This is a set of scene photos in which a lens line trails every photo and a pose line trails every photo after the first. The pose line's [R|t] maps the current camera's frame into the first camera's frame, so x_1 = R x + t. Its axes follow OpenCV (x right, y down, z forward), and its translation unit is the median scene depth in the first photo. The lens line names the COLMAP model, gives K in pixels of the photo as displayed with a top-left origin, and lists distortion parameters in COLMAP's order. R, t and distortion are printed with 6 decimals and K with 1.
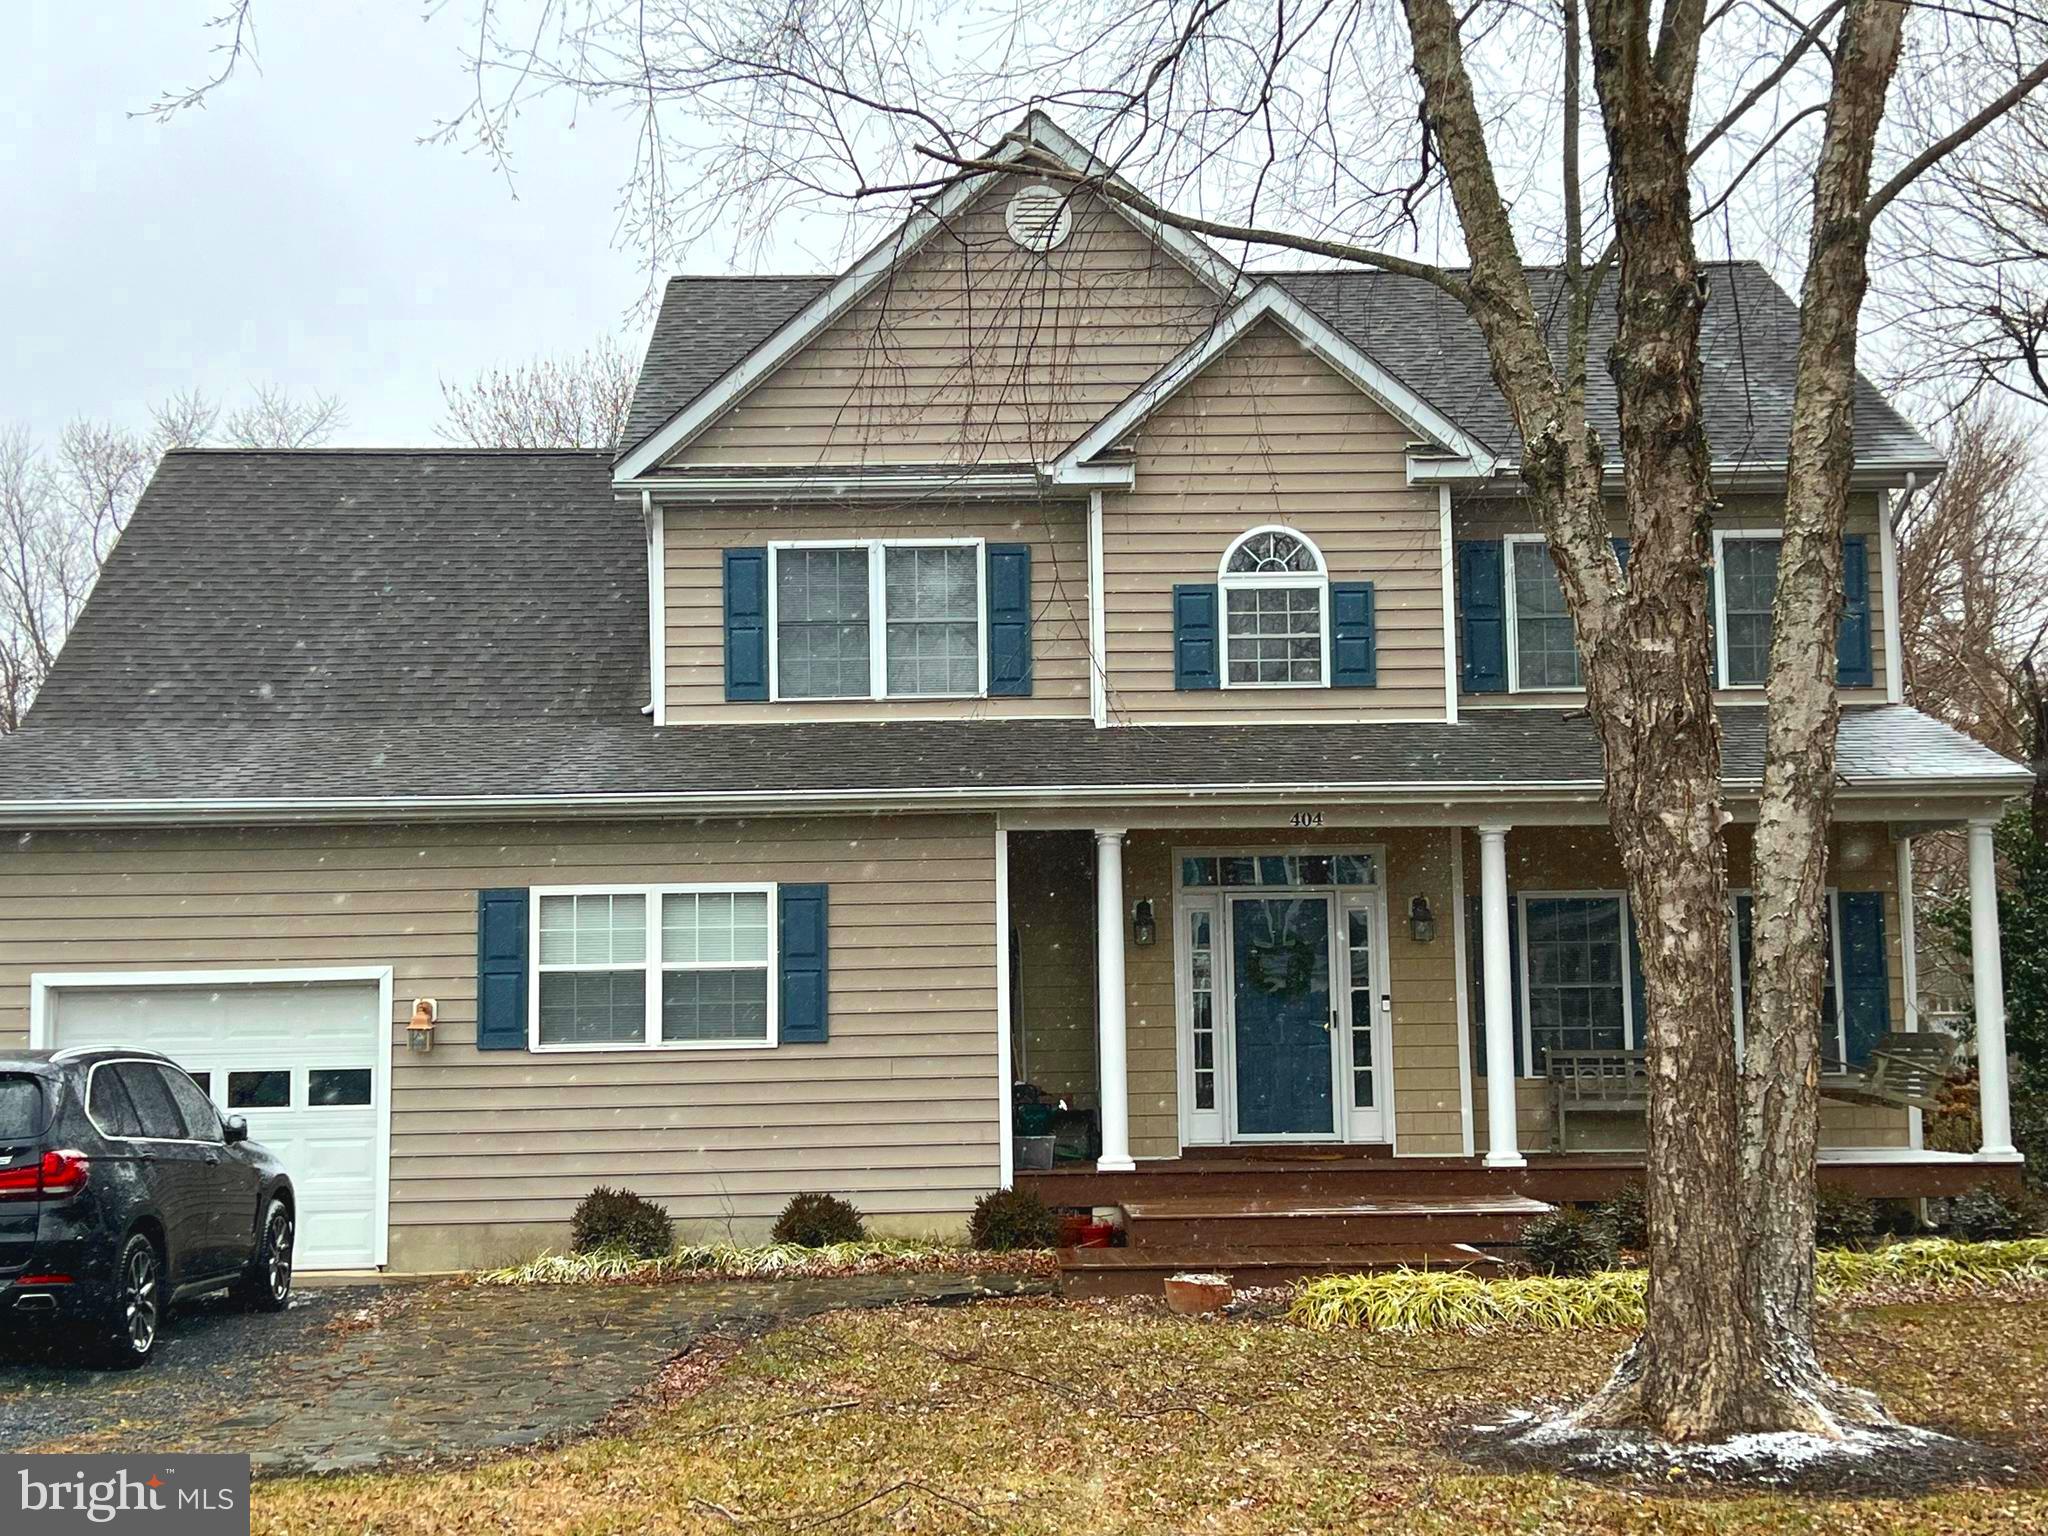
lens RADIAL K [[2637.9, 0, 1024.0], [0, 2637.9, 768.0], [0, 0, 1]] dist [0.237868, 0.011594]
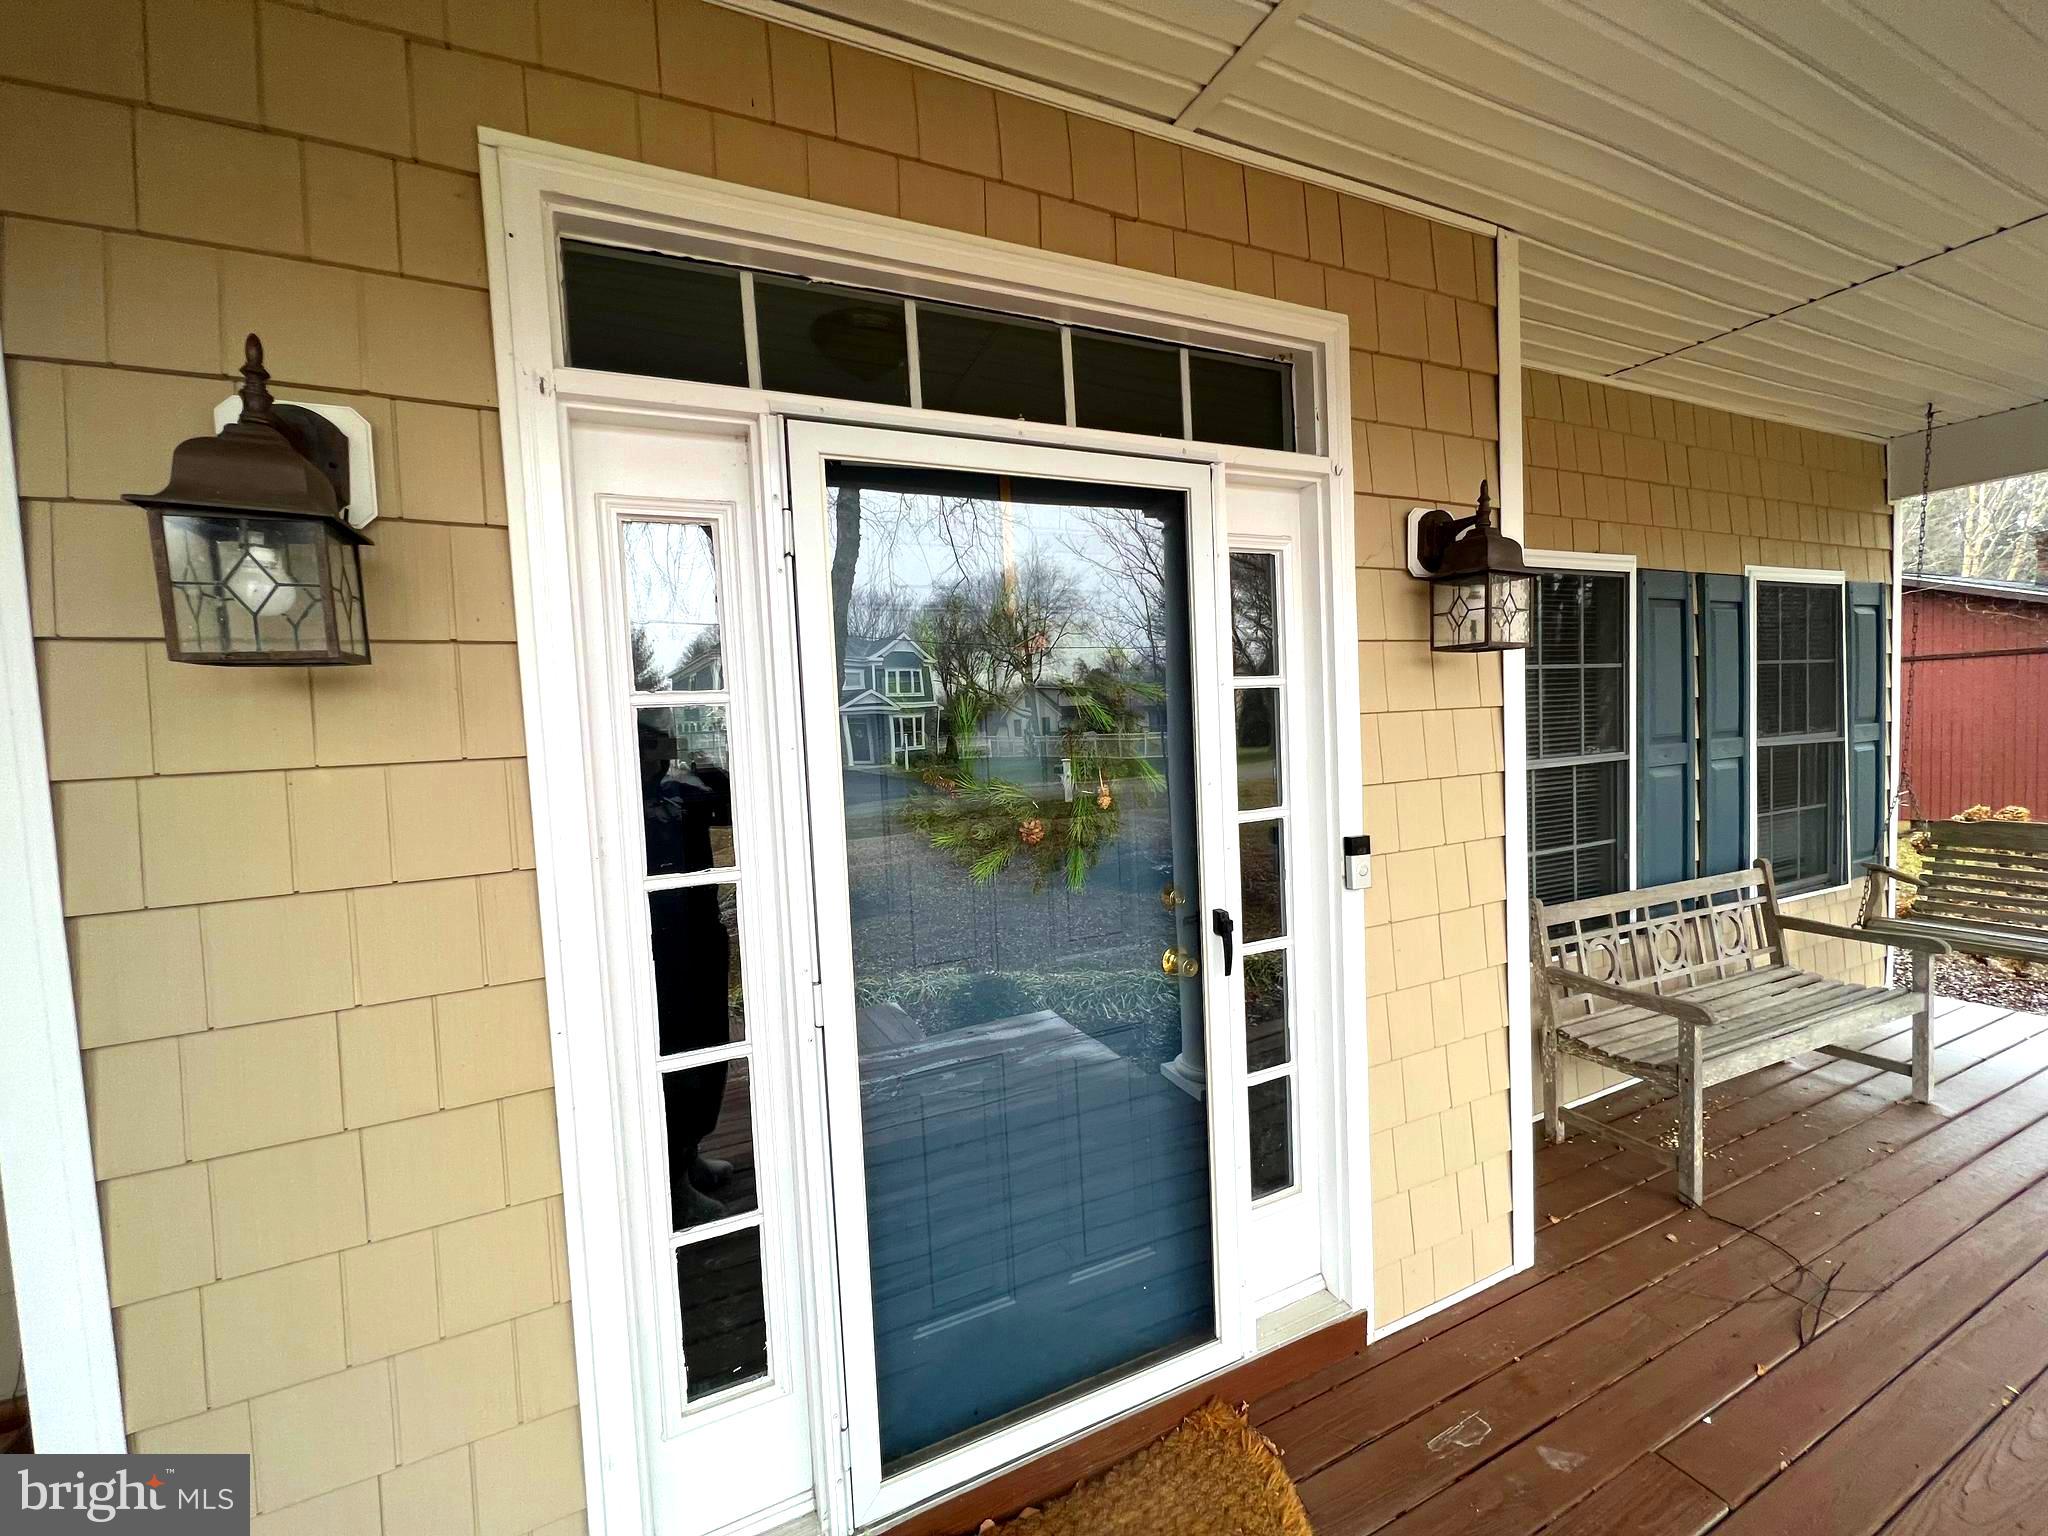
lens RADIAL K [[819.8, 0, 1020.1], [0, 819.8, 769.9], [0, 0, 1]] dist [-0.002882, 0.000191]
pose [[0.919050, -0.048632, 0.391129, 0.066282], [-0.008457, 0.989697, 0.142928, 0.065093], [-0.394050, -0.134666, 0.909170, 0.929695]]
